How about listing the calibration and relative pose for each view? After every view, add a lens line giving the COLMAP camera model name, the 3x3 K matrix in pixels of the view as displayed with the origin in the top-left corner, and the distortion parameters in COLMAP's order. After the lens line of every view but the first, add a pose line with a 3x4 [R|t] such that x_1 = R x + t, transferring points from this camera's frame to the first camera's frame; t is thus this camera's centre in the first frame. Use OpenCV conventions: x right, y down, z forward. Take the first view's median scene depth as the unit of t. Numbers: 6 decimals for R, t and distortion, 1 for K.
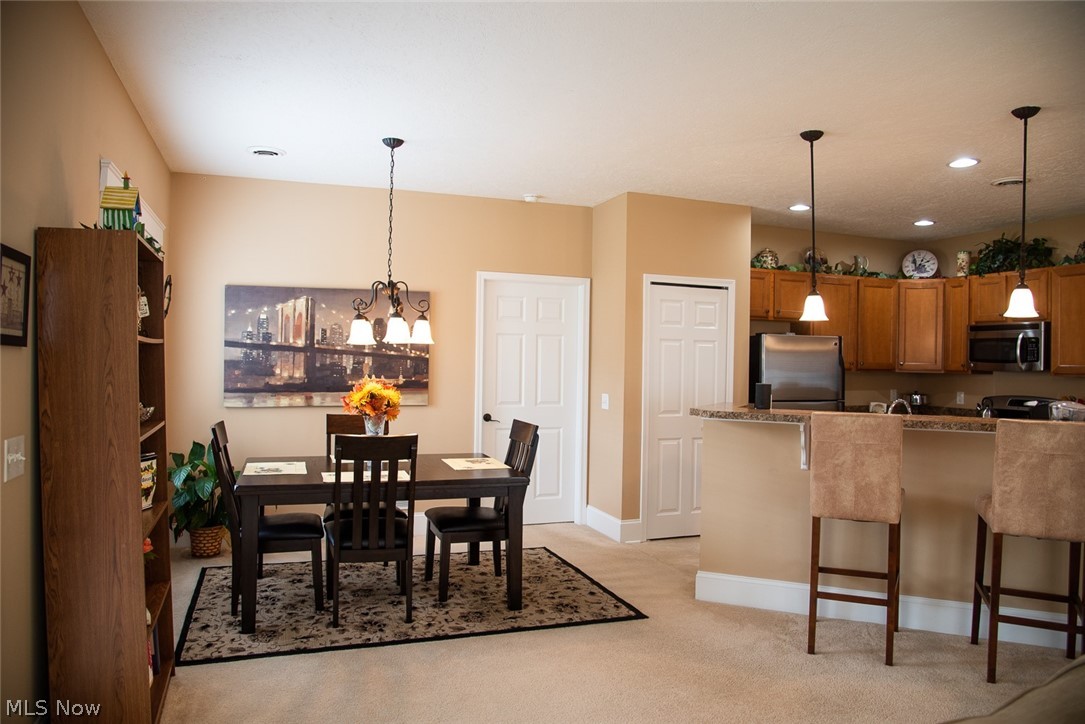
lens RADIAL K [[743.3, 0, 540.5], [0, 743.3, 363.8], [0, 0, 1]] dist [-0.115020, 0.071794]
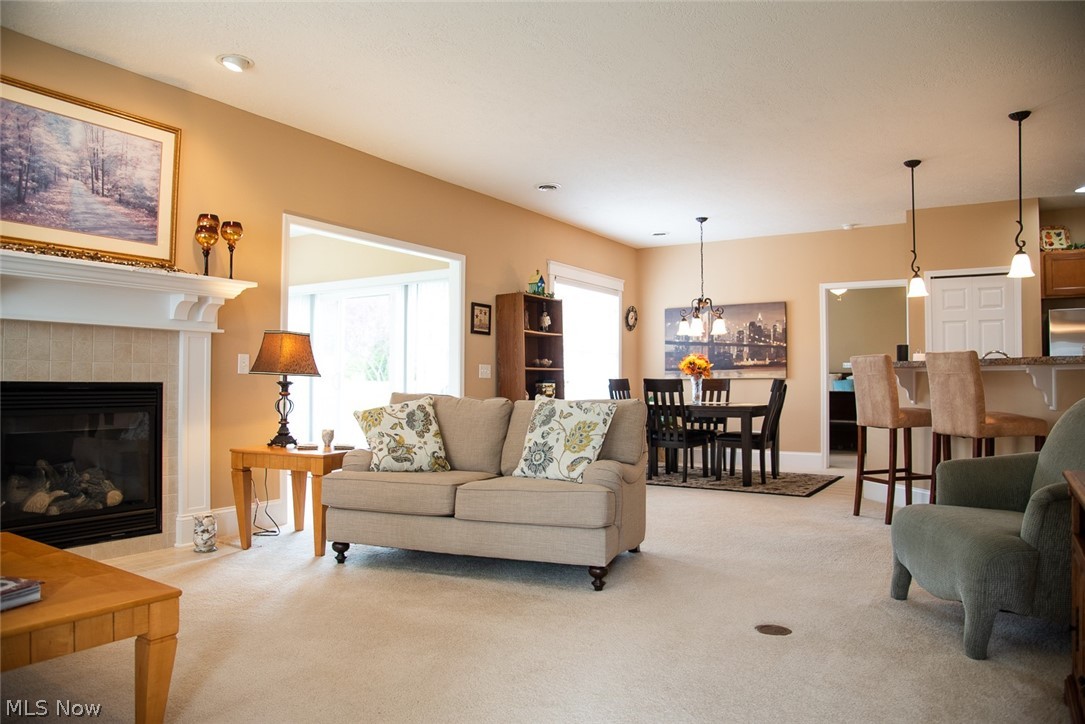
lens RADIAL K [[743.3, 0, 540.5], [0, 743.3, 363.8], [0, 0, 1]] dist [-0.115020, 0.071794]
pose [[0.604163, -0.034356, -0.796120, 0.624531], [0.003142, 0.999165, -0.040733, 0.074202], [0.796855, 0.022108, 0.603766, -0.236956]]
